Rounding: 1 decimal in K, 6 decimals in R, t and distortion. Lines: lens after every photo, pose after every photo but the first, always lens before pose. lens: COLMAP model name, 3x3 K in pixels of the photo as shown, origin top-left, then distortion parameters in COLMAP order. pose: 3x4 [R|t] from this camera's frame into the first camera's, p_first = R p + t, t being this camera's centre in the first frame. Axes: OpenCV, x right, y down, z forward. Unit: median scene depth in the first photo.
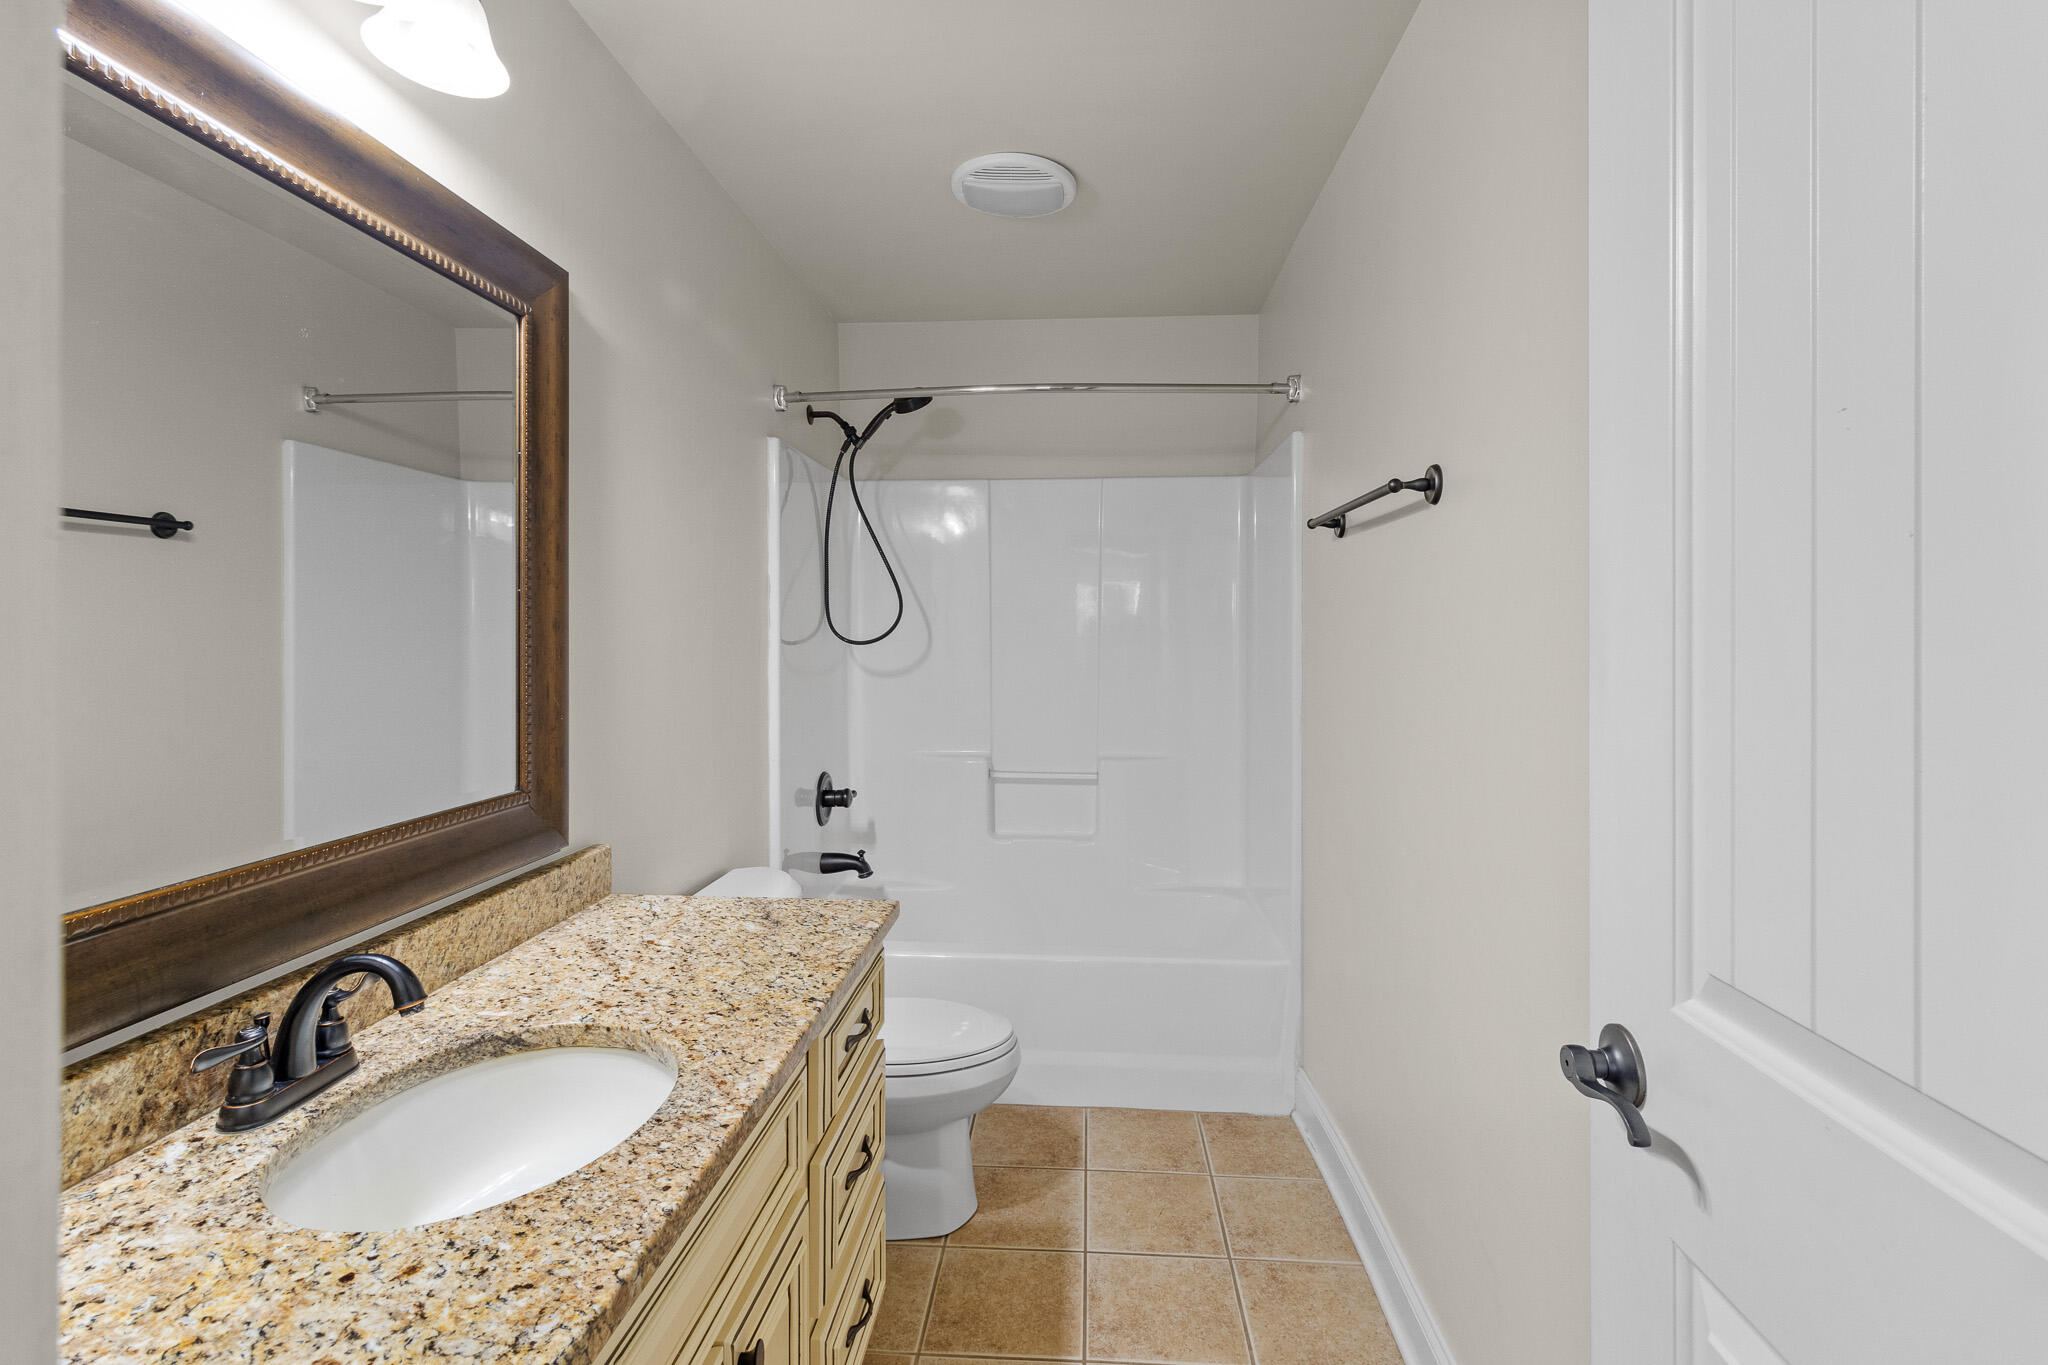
lens RADIAL K [[947.4, 0, 1022.9], [0, 947.4, 637.9], [0, 0, 1]] dist [0.001613, -0.000486]
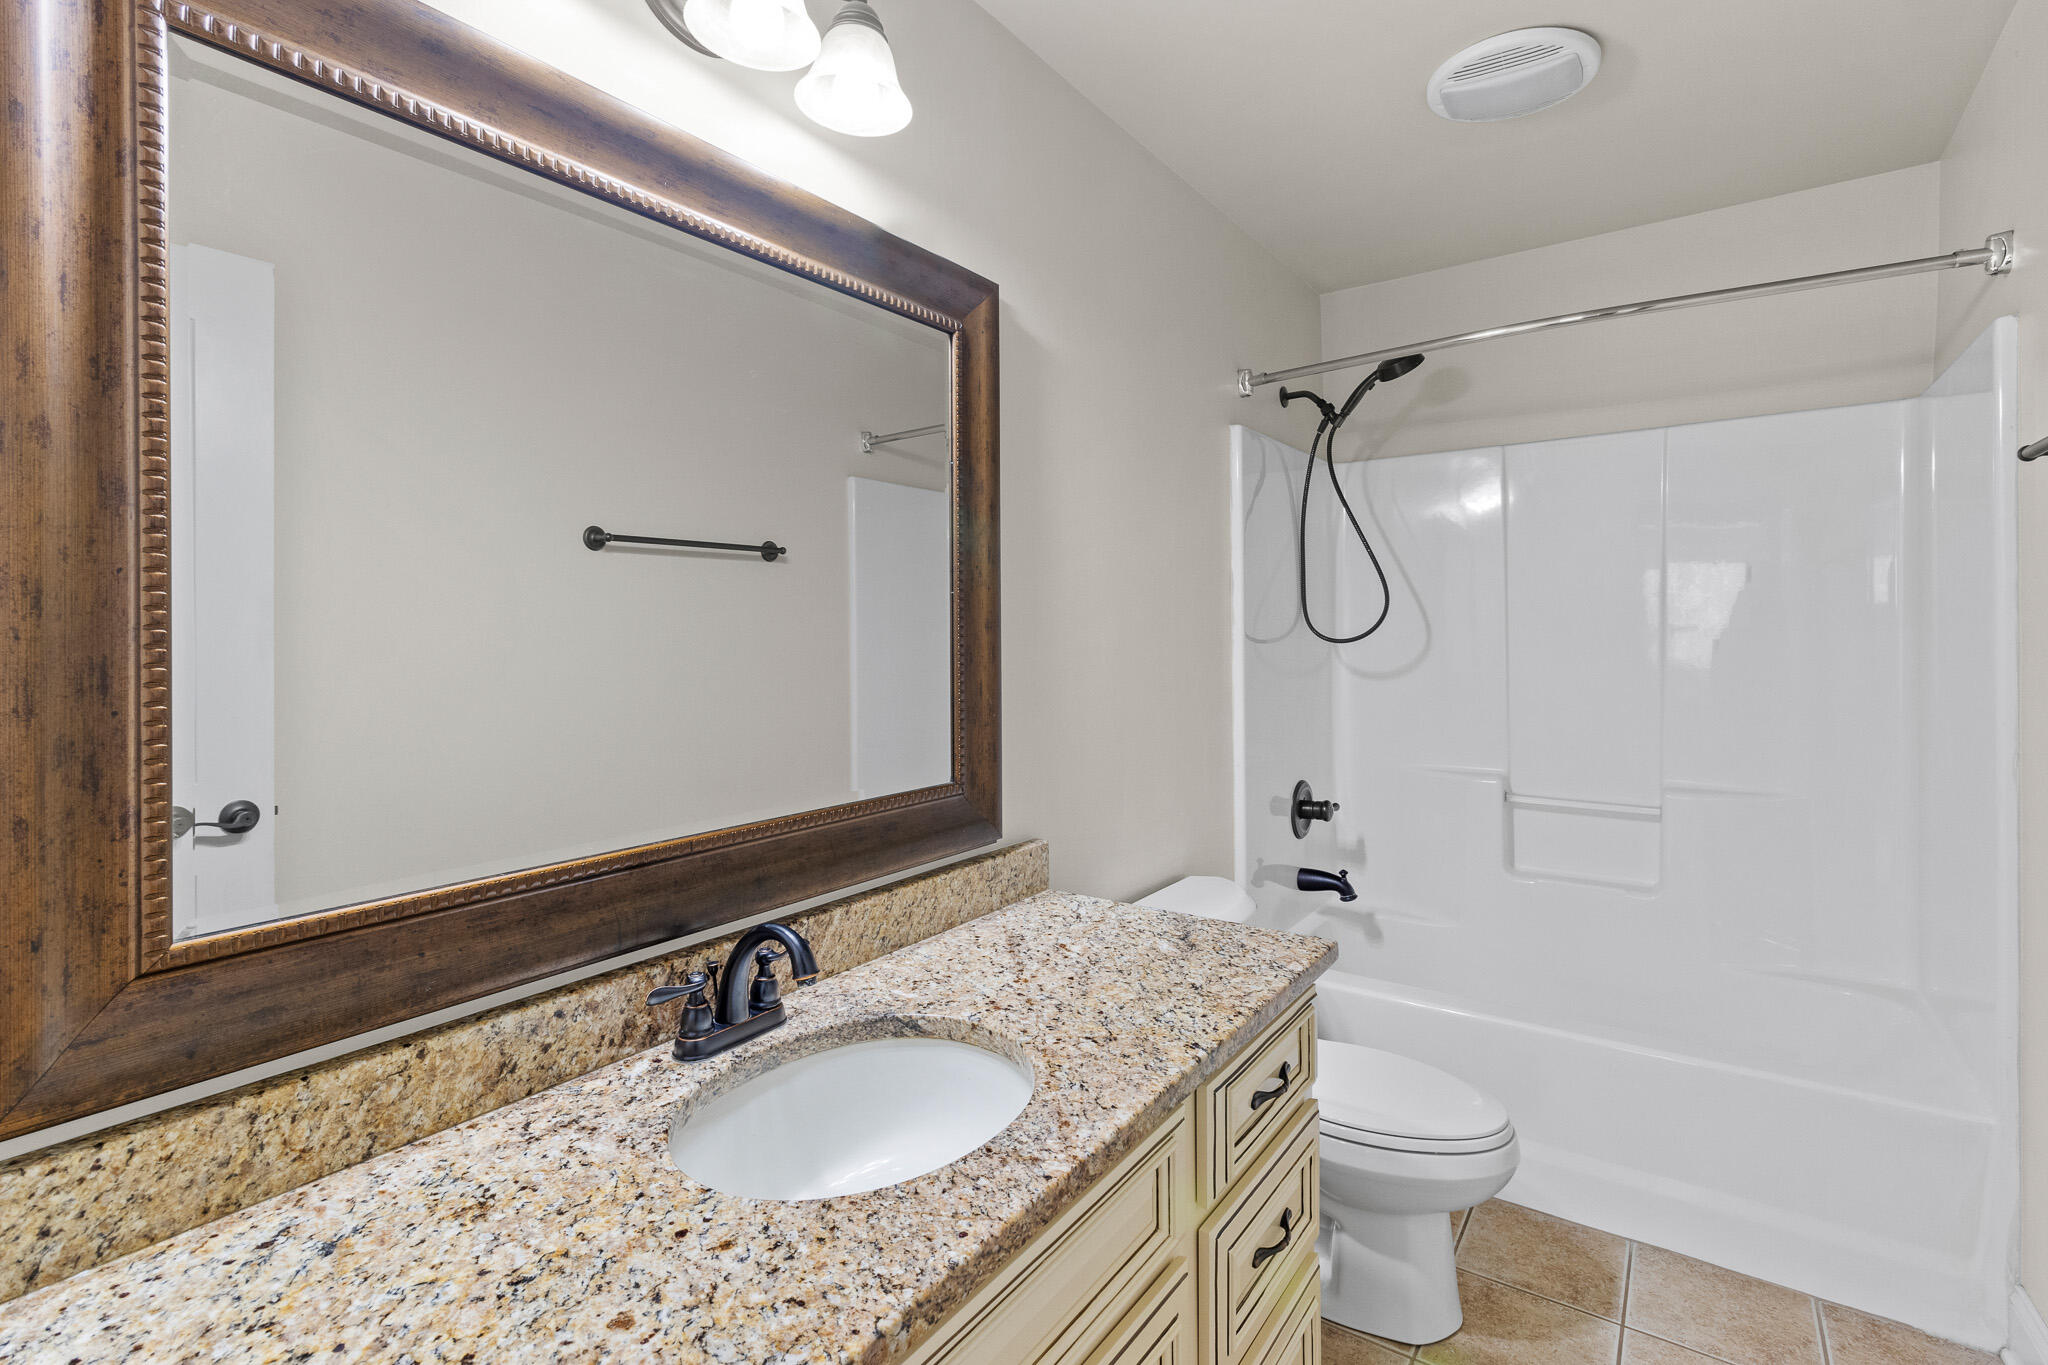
lens RADIAL K [[947.4, 0, 1022.9], [0, 947.4, 637.9], [0, 0, 1]] dist [0.001613, -0.000486]
pose [[0.851560, -0.006024, -0.524223, 0.089946], [0.006843, 0.999977, -0.000375, 0.001025], [0.524213, -0.003268, 0.851581, 0.140416]]
